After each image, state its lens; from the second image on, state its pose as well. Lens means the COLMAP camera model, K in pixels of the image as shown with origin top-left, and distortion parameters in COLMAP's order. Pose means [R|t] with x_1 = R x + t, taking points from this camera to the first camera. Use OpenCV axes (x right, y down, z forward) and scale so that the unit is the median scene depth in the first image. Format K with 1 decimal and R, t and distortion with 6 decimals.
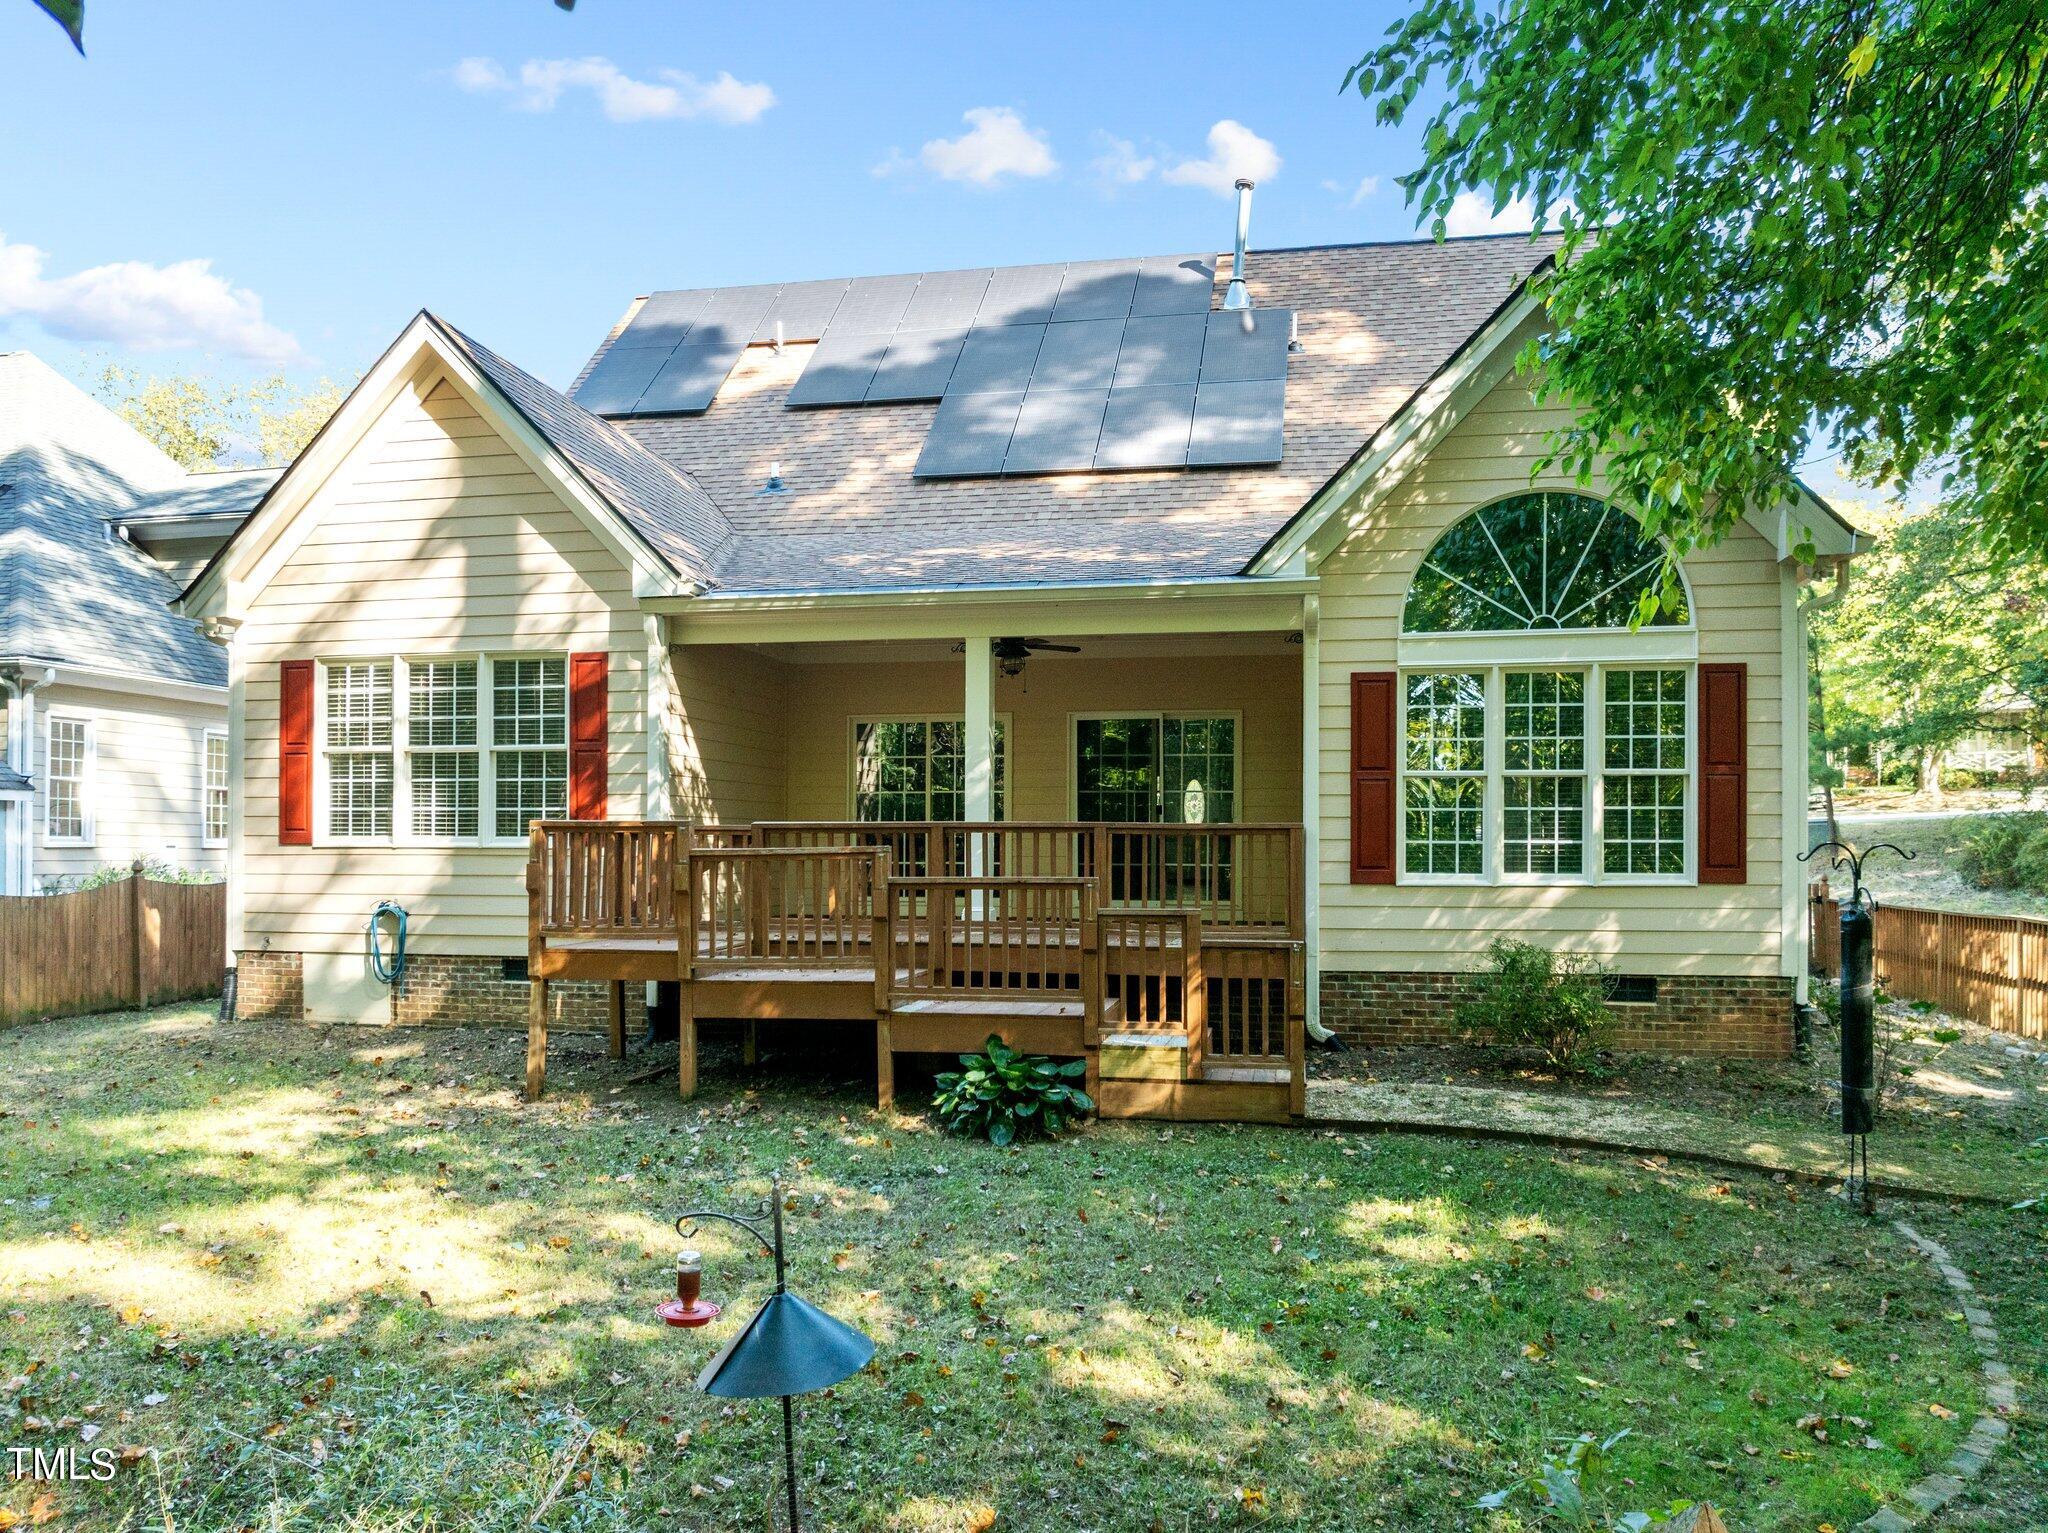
lens RADIAL K [[1435.2, 0, 1023.5], [0, 1435.2, 838.8], [0, 0, 1]] dist [-0.037073, -0.001755]
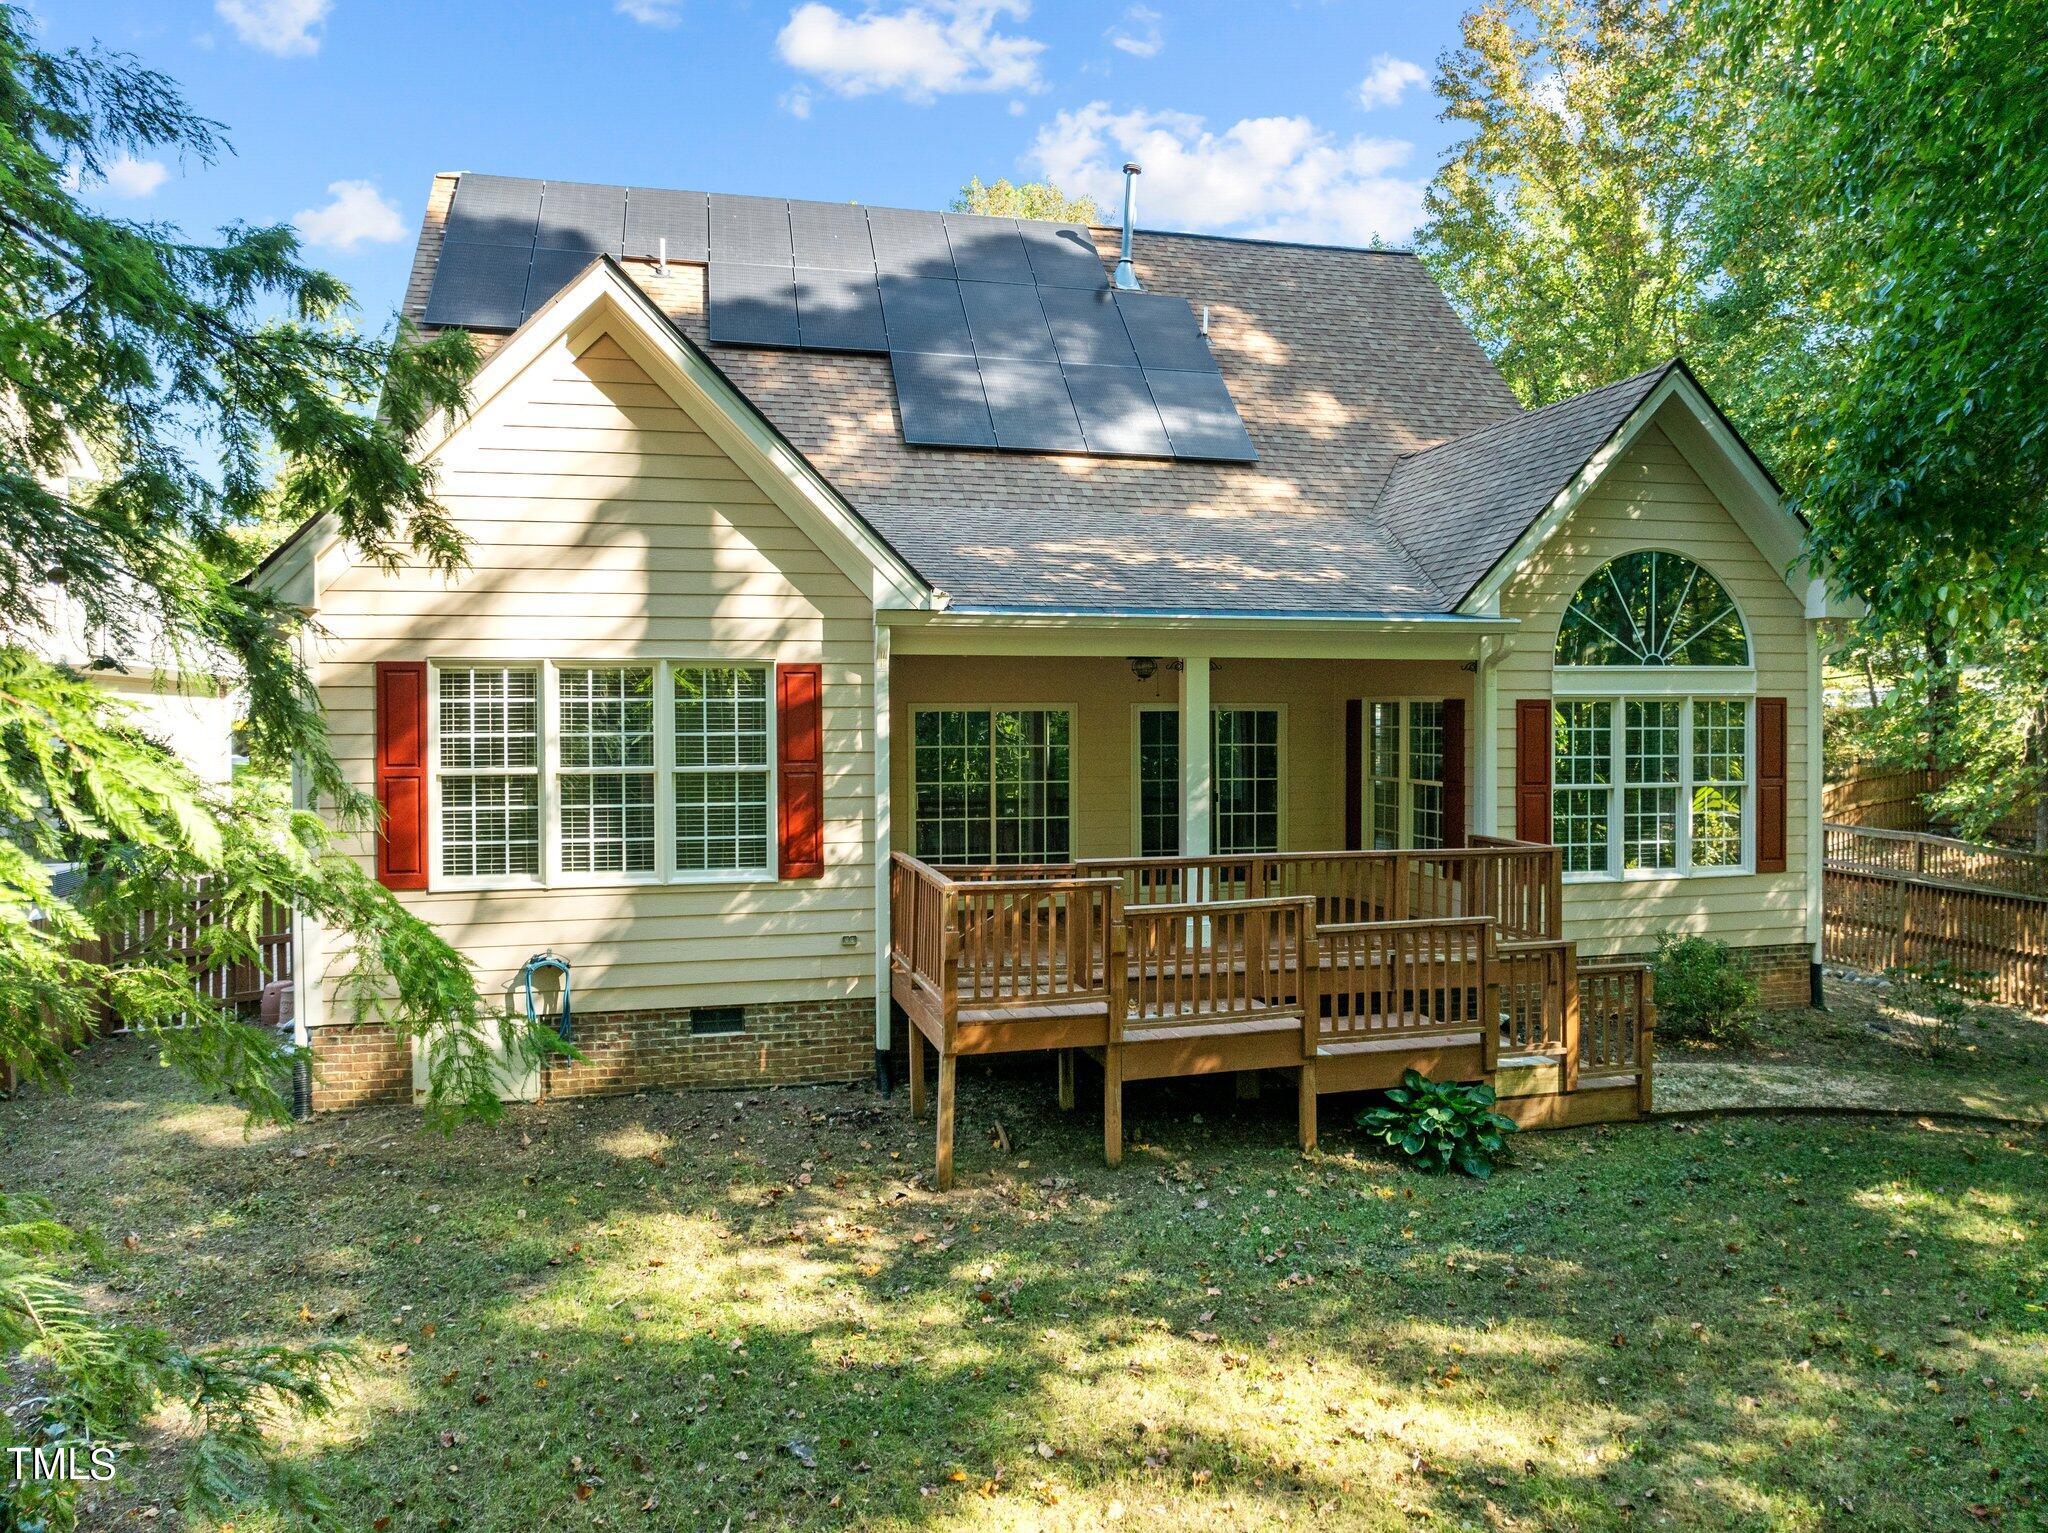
lens RADIAL K [[1436.8, 0, 1024.2], [0, 1436.8, 733.3], [0, 0, 1]] dist [-0.033508, -0.011194]
pose [[0.905661, -0.012200, 0.423827, -0.555539], [0.003757, 0.999778, 0.020751, -0.104104], [-0.423986, -0.017201, 0.905506, 0.121764]]
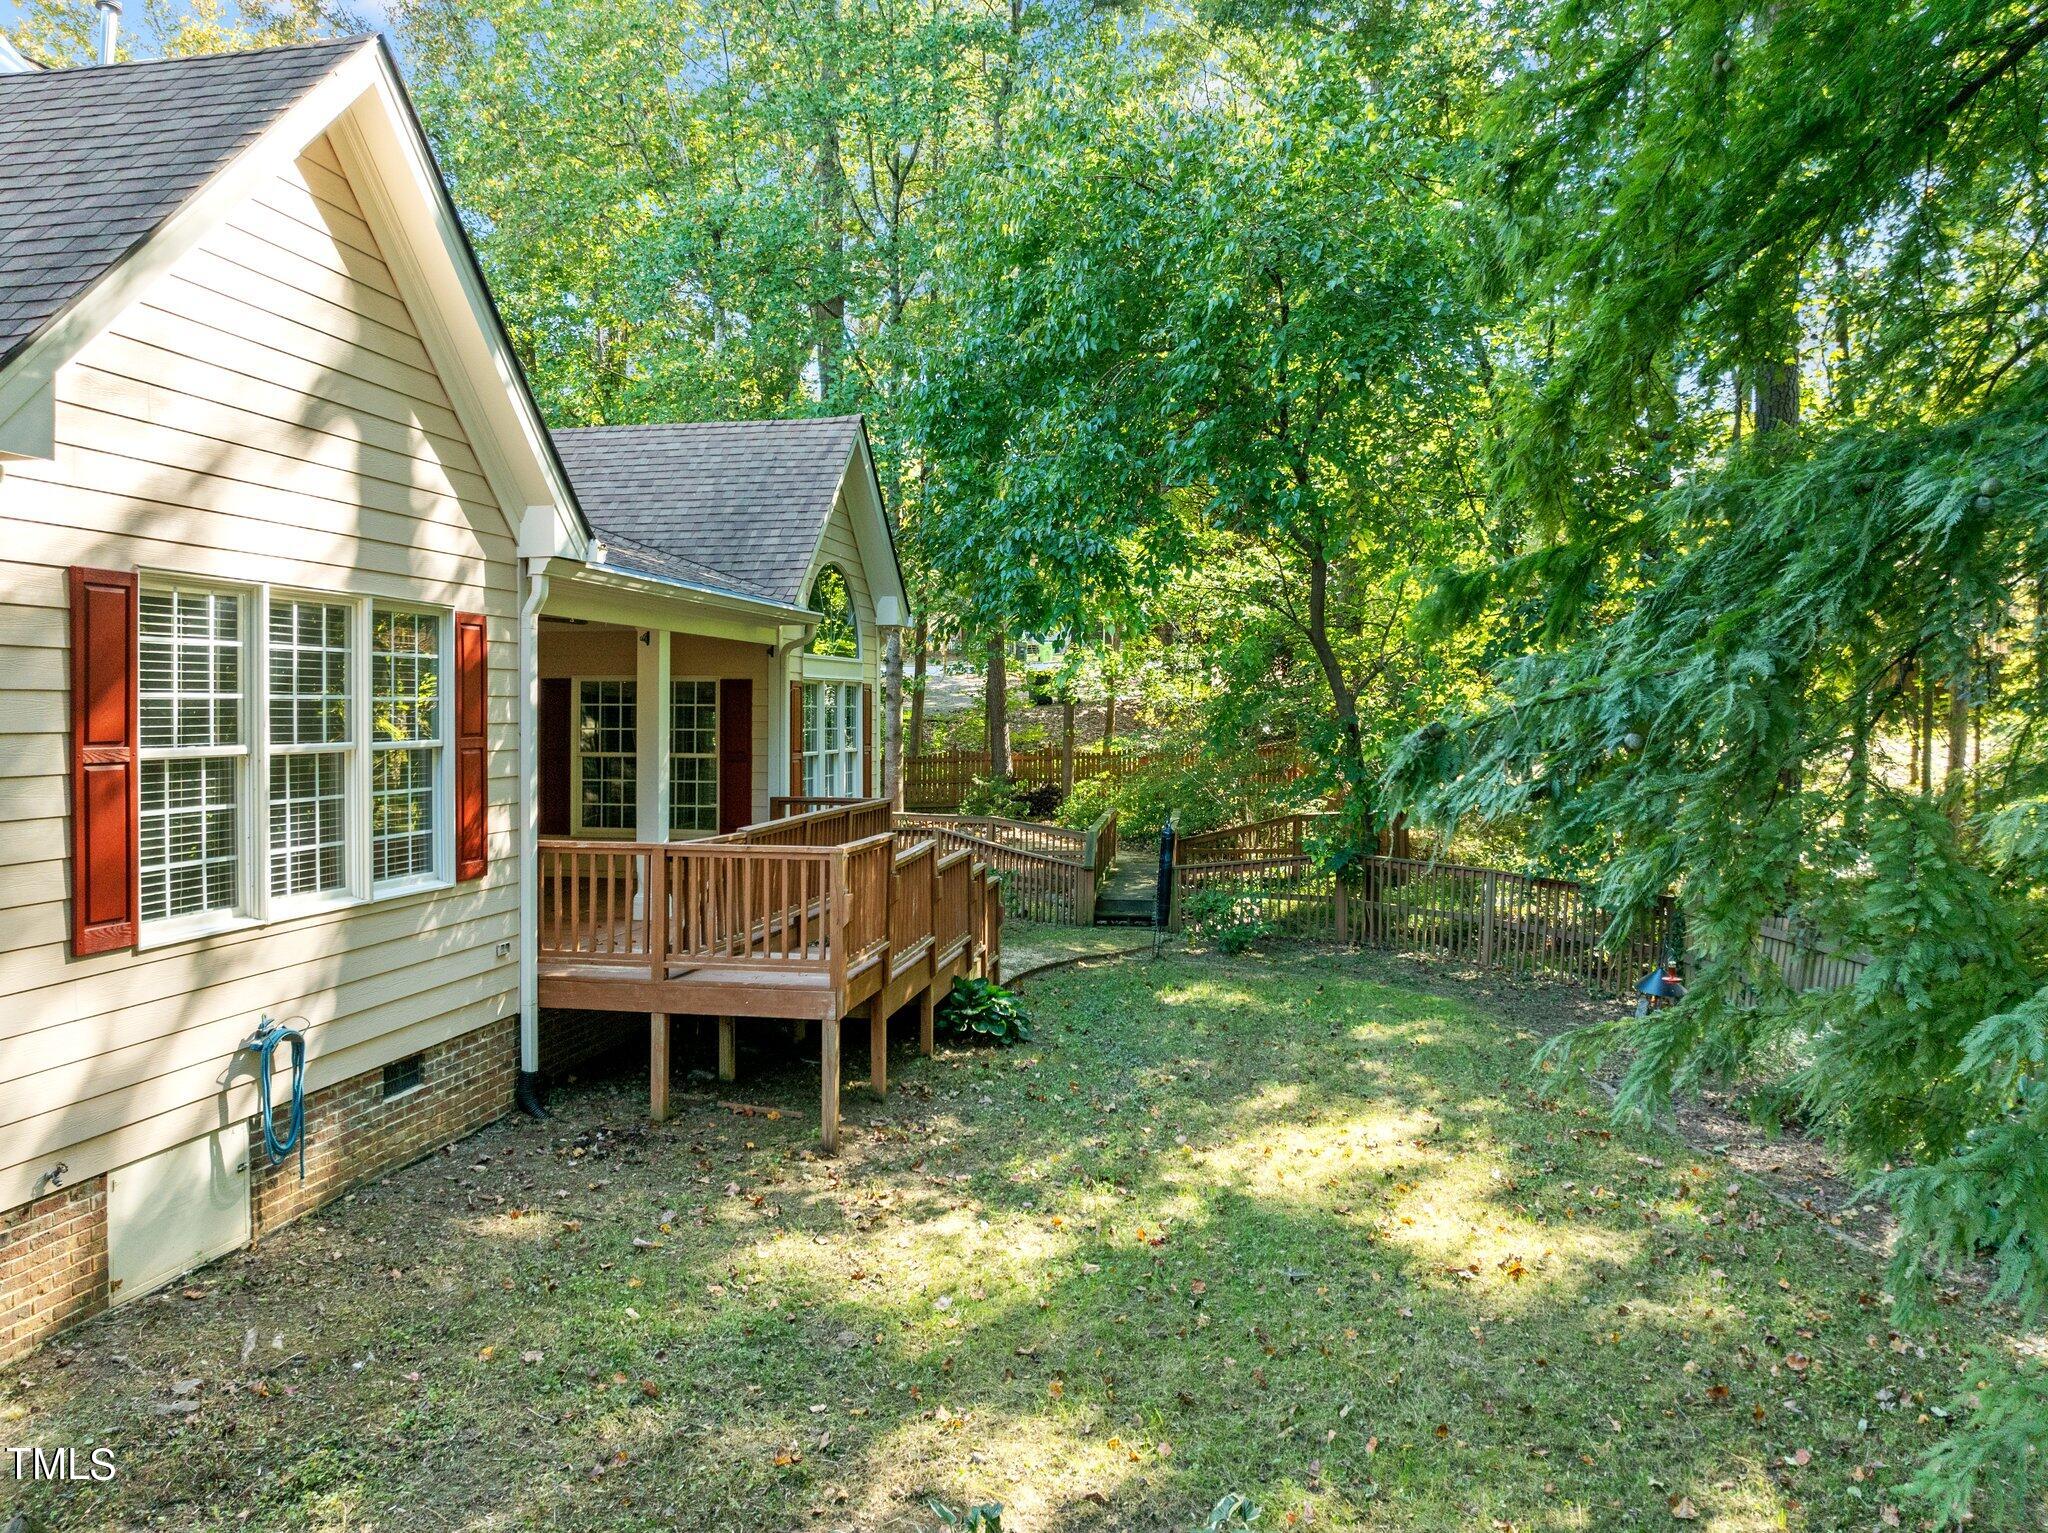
lens RADIAL K [[1446.9, 0, 1024.6], [0, 1446.9, 708.8], [0, 0, 1]] dist [-0.011039, -0.003339]
pose [[0.009117, -0.001841, 0.999957, -1.031921], [-0.007737, 0.999968, 0.001912, -0.085037], [-0.999929, -0.007754, 0.009103, 0.707074]]
